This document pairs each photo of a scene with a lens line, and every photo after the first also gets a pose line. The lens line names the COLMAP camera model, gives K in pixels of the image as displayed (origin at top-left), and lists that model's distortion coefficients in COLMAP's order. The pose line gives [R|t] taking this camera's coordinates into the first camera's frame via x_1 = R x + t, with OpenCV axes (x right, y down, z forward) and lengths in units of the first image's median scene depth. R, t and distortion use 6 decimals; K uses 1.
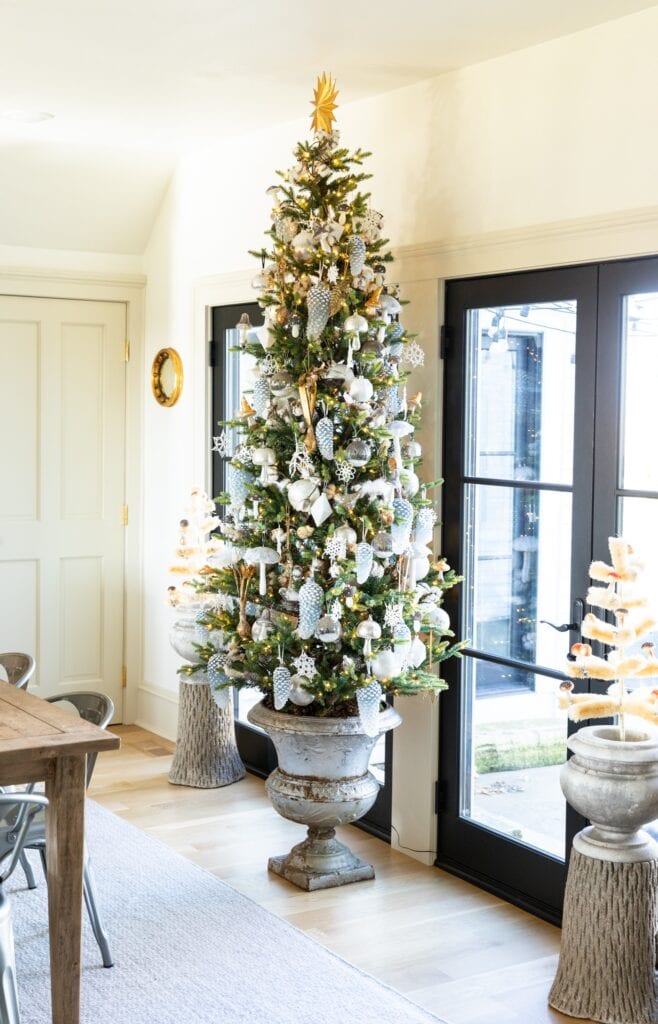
lens RADIAL K [[1431.0, 0, 329.0], [0, 1431.0, 512.0], [0, 0, 1]] dist [-0.005906, -0.000934]
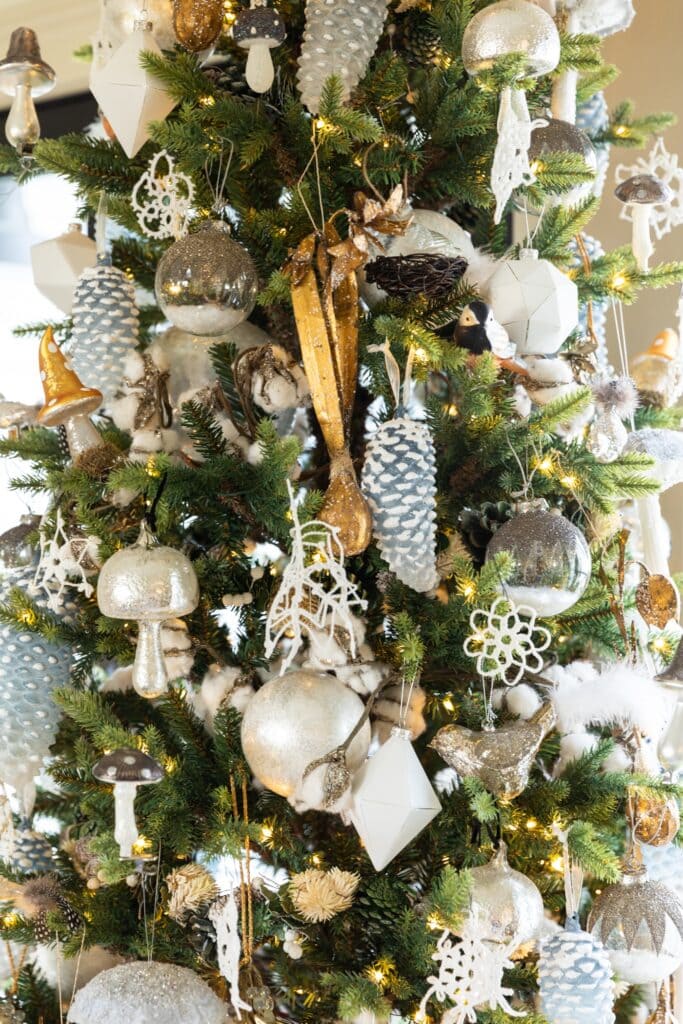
lens RADIAL K [[1925.3, 0, 341.5], [0, 1925.3, 512.0], [0, 0, 1]] dist [0.015860, -0.029617]
pose [[0.981639, -0.016277, 0.190050, -0.073976], [0.023240, 0.999136, -0.034464, -0.038639], [-0.189325, 0.038248, 0.981169, 0.679191]]
